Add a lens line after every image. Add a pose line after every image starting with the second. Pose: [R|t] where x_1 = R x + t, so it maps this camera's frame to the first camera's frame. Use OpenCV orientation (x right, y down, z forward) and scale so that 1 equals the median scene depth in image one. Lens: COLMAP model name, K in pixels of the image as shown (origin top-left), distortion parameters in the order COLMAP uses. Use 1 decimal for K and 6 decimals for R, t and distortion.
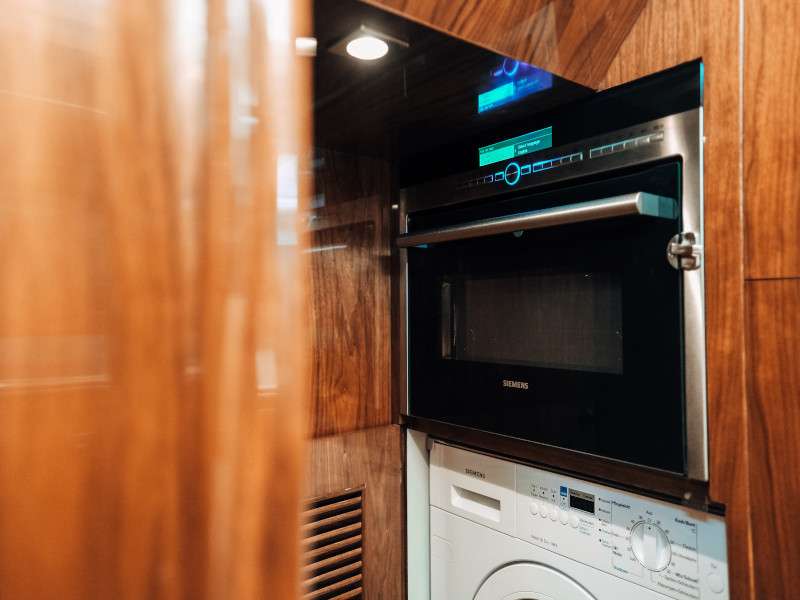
lens RADIAL K [[570.3, 0, 399.2], [0, 570.3, 281.0], [0, 0, 1]] dist [0.007490, 0.002822]
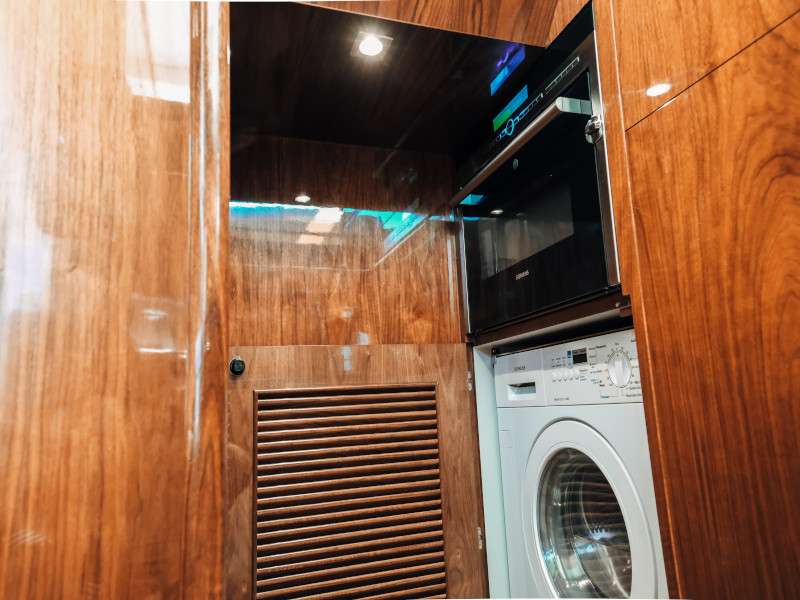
lens RADIAL K [[542.9, 0, 400.0], [0, 542.9, 300.0], [0, 0, 1]] dist [0.038511, 0.003681]
pose [[0.938865, -0.097166, -0.330289, 0.310443], [0.053859, 0.988988, -0.137846, 0.353852], [0.340045, 0.111629, 0.933760, -0.247289]]
